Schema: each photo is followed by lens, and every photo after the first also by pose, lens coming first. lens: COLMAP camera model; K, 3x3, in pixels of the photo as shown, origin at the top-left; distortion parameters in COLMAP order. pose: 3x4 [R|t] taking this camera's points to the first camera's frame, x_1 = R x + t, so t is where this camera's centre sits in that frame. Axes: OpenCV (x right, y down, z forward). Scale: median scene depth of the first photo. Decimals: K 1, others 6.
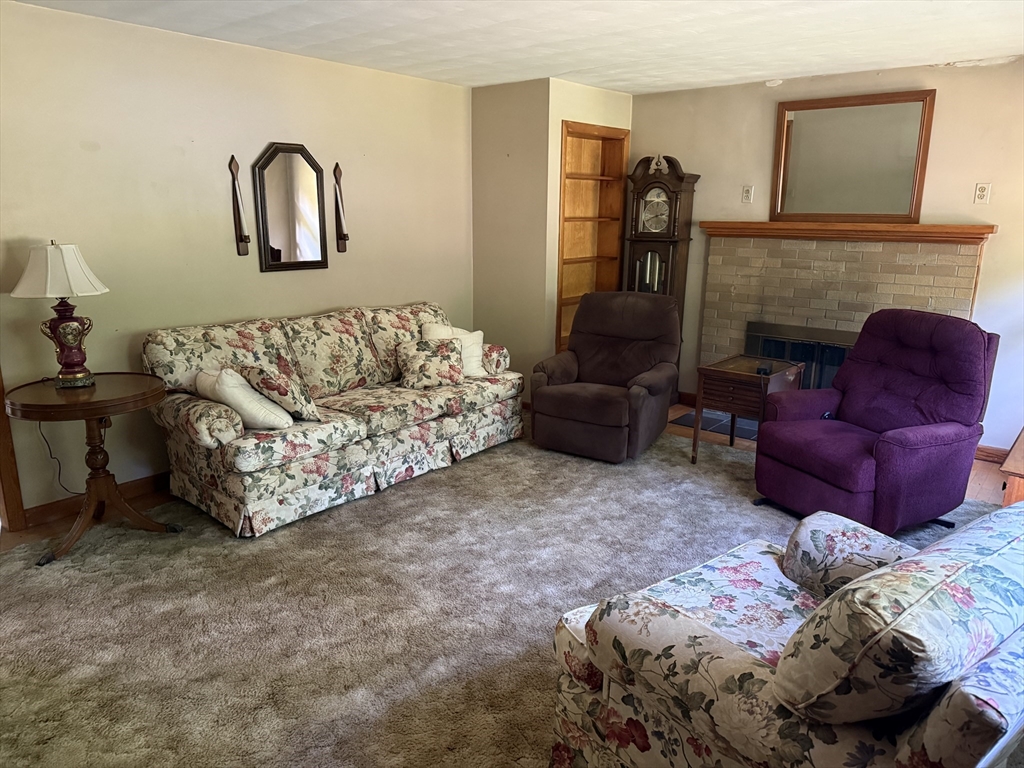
lens RADIAL K [[724.3, 0, 509.1], [0, 724.3, 384.1], [0, 0, 1]] dist [0.063755, -0.073466]
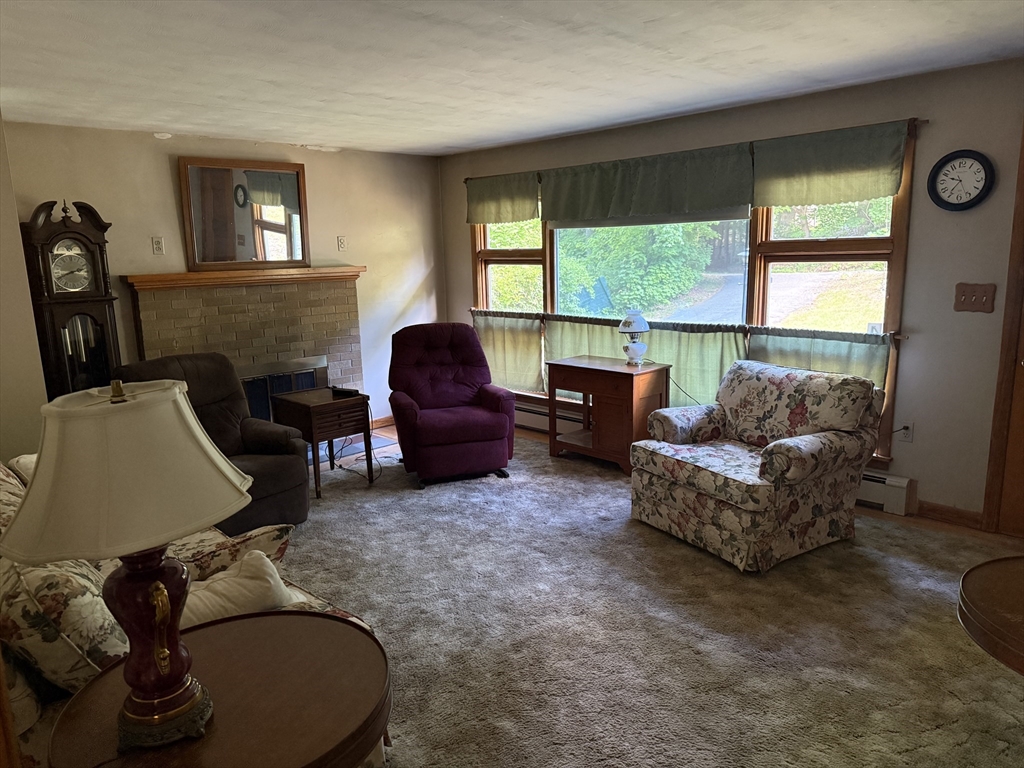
lens RADIAL K [[724.3, 0, 509.3], [0, 724.3, 386.5], [0, 0, 1]] dist [0.063755, -0.073466]
pose [[0.097234, -0.202376, 0.974469, -0.710979], [0.260675, 0.950107, 0.171306, -0.152195], [-0.960518, 0.237363, 0.145137, 0.545745]]
